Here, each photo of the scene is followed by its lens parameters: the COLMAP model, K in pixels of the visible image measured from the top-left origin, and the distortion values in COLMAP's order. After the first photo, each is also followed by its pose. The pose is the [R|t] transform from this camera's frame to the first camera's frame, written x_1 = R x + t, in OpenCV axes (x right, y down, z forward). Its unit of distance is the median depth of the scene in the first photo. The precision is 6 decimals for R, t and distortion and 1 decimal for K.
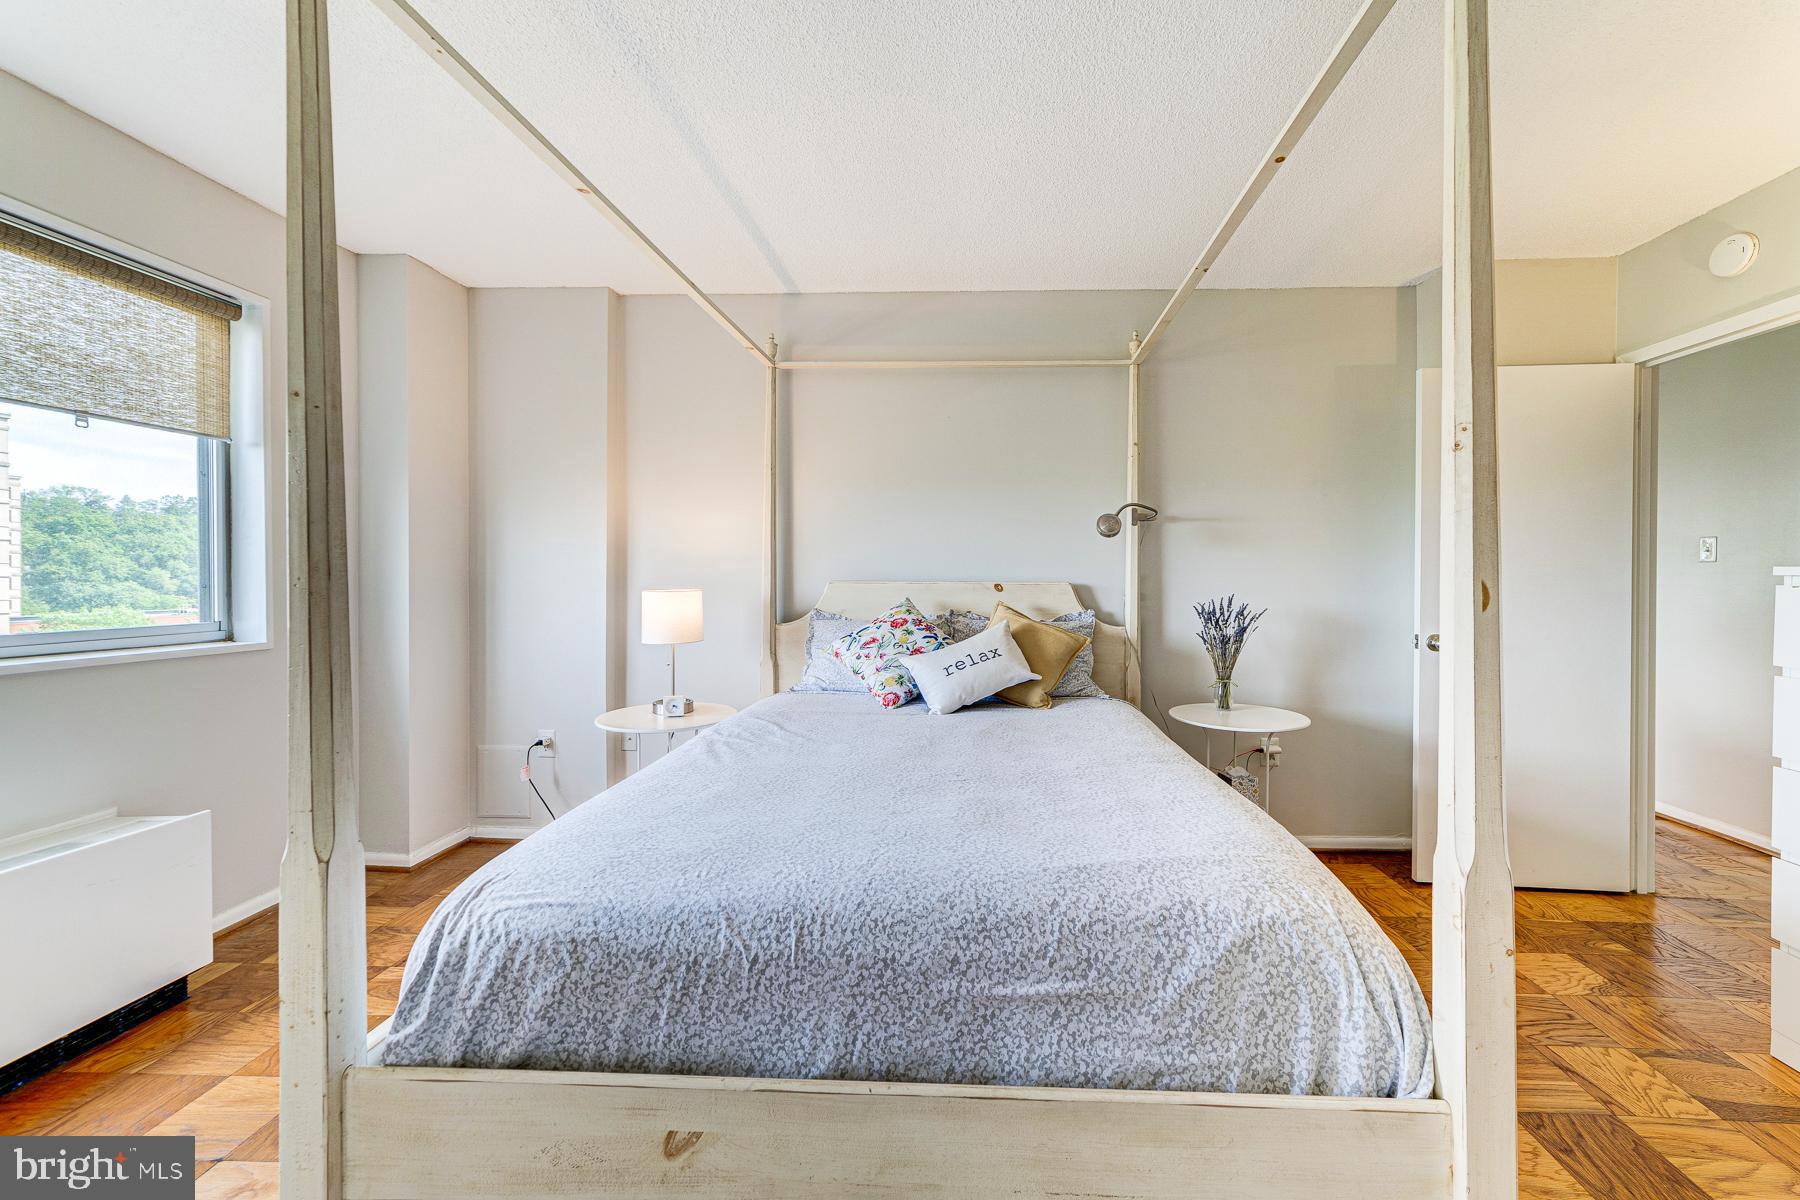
lens RADIAL K [[705.8, 0, 951.8], [0, 705.8, 583.8], [0, 0, 1]] dist [-0.009703, 0.000011]
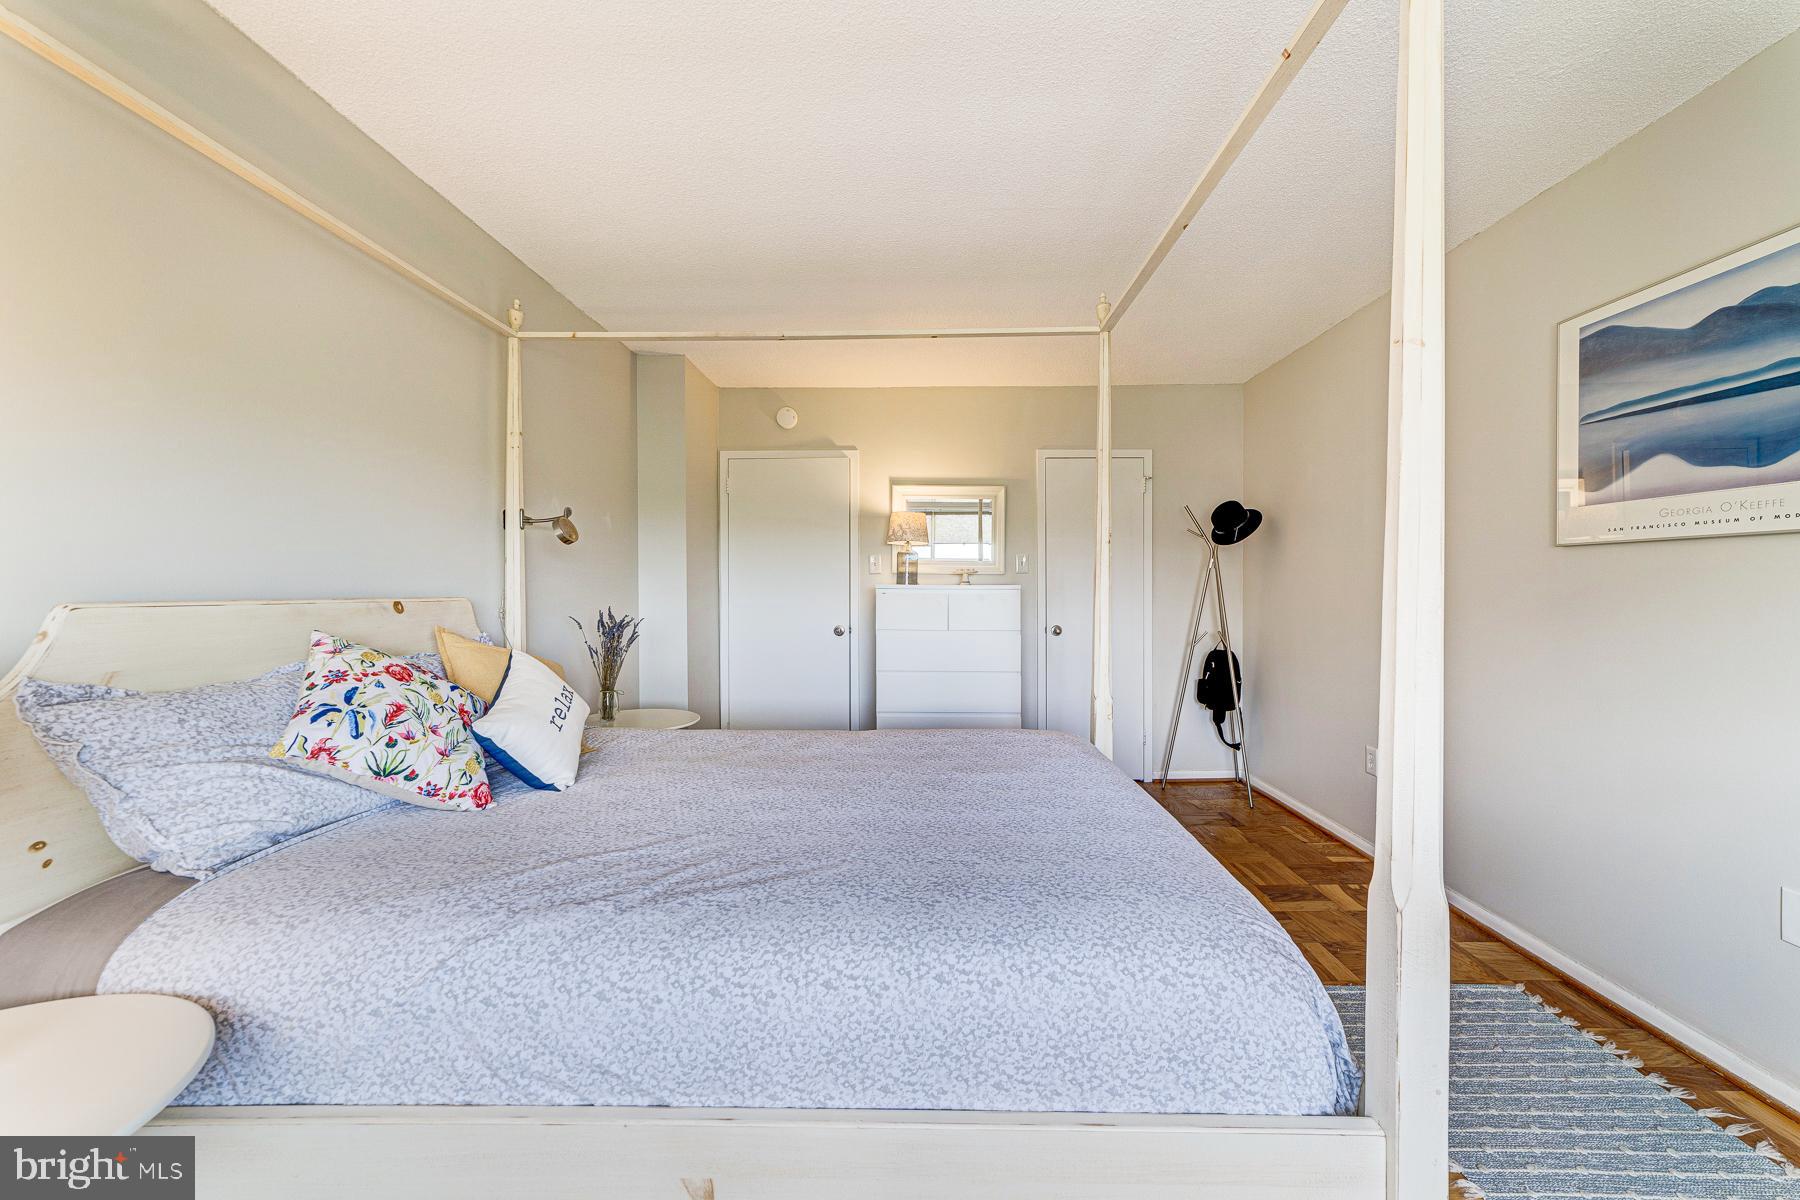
lens RADIAL K [[703.9, 0, 910.3], [0, 703.9, 594.3], [0, 0, 1]] dist [-0.010395, 0.007256]
pose [[-0.026921, -0.008642, 0.999600, -0.670493], [0.007990, 0.999929, 0.008860, -0.009658], [-0.999606, 0.008225, -0.026850, 0.622372]]
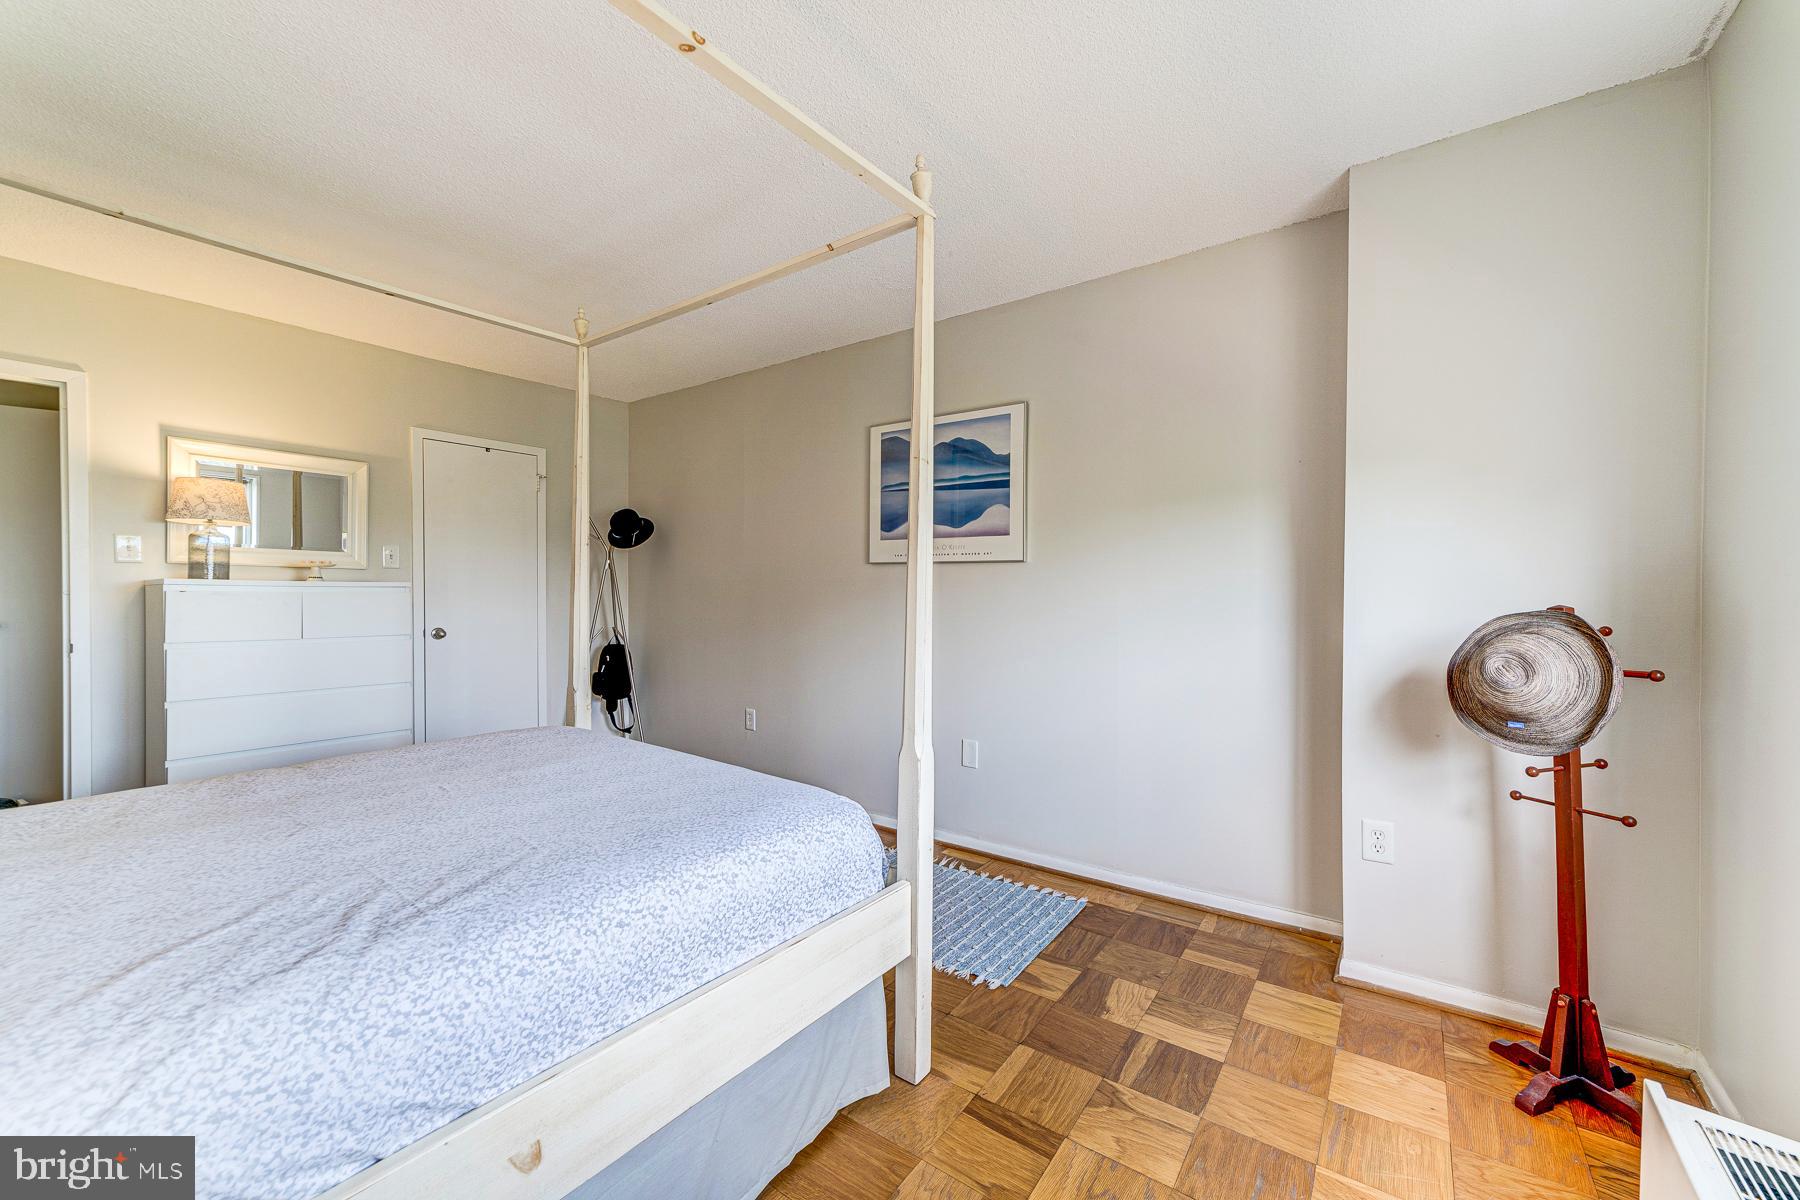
lens RADIAL K [[711.1, 0, 910.7], [0, 711.1, 598.5], [0, 0, 1]] dist [0.020175, 0.000341]
pose [[-0.826842, -0.013285, 0.562278, -0.697488], [-0.002521, 0.999799, 0.019915, -0.012881], [-0.562429, 0.015049, -0.826708, 0.914313]]
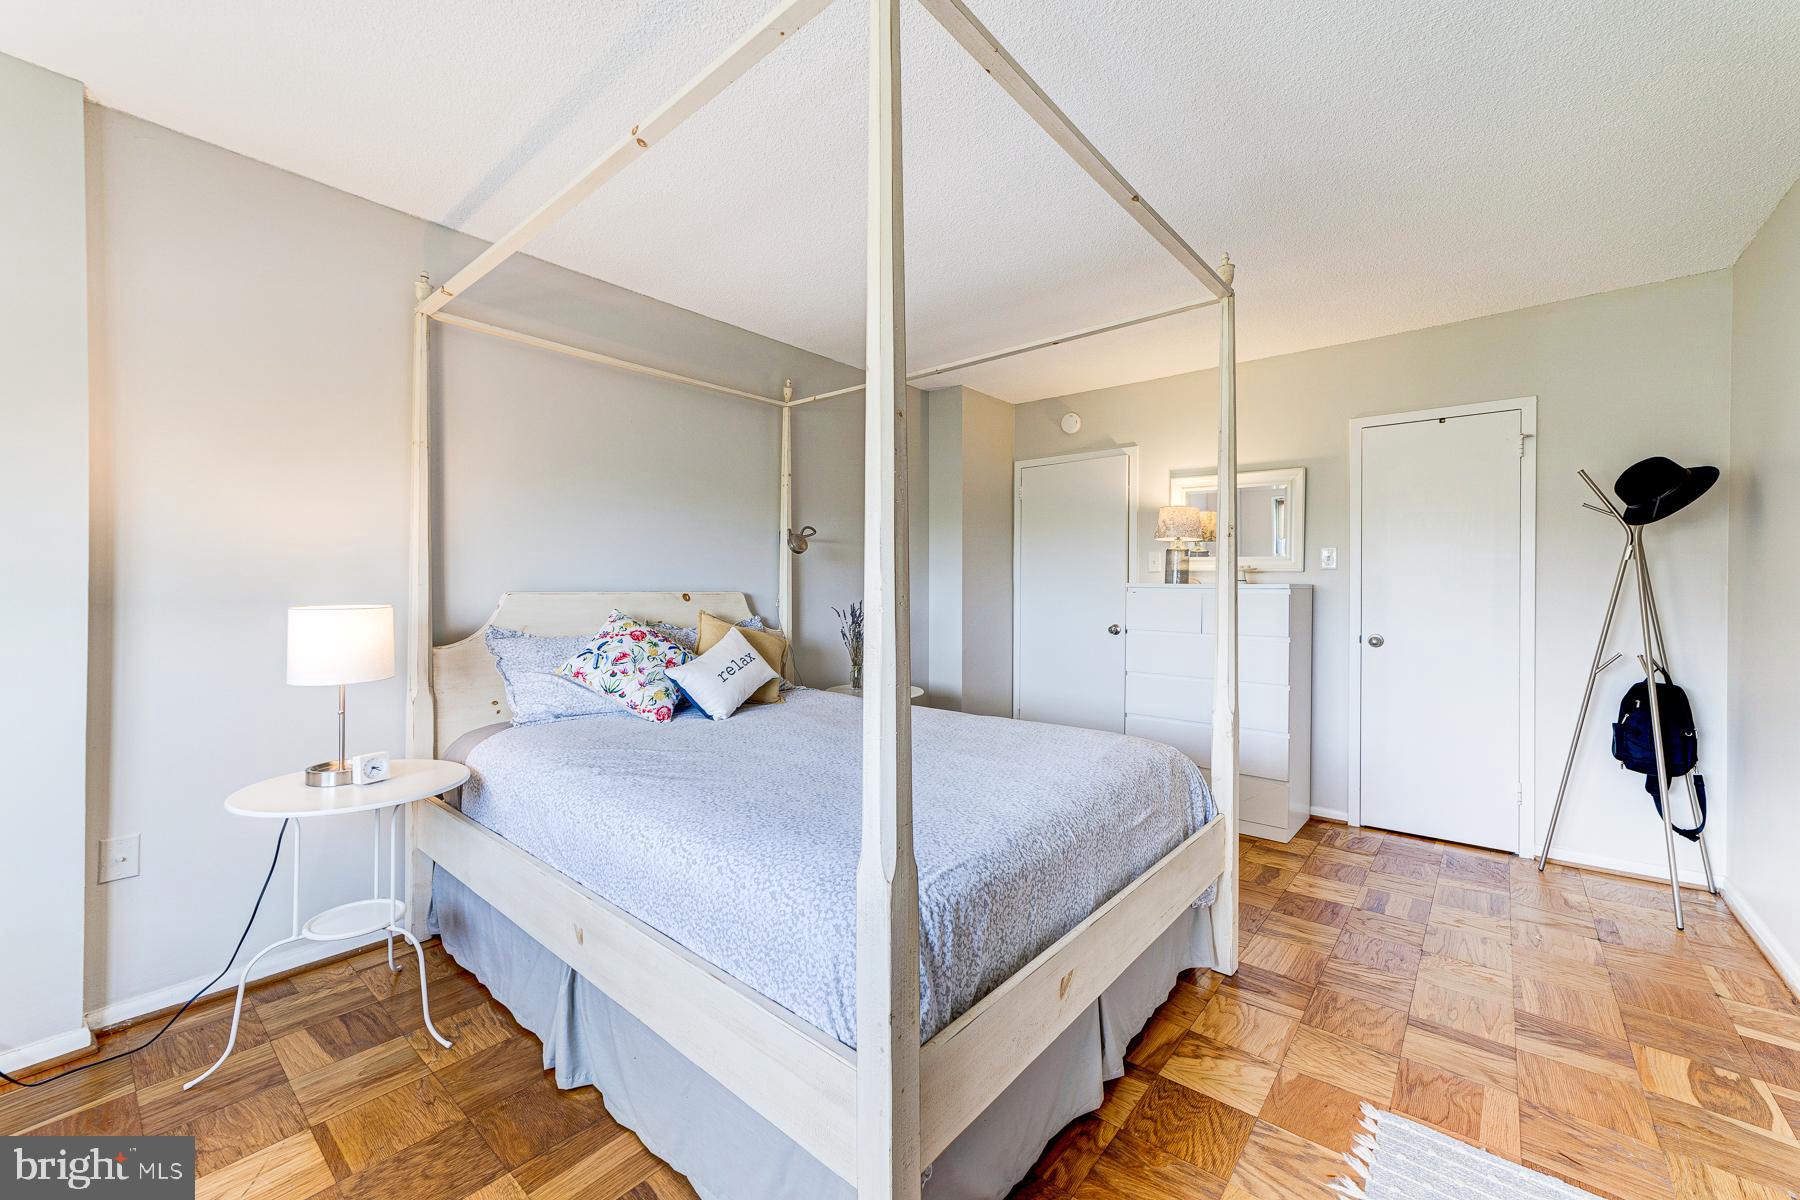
lens RADIAL K [[707.5, 0, 900.4], [0, 707.5, 591.2], [0, 0, 1]] dist [-0.009028, 0.000212]
pose [[0.618948, -0.003434, 0.785425, -0.625934], [0.002008, 0.999994, 0.002790, -0.006597], [-0.785430, -0.000150, 0.618951, 0.132147]]
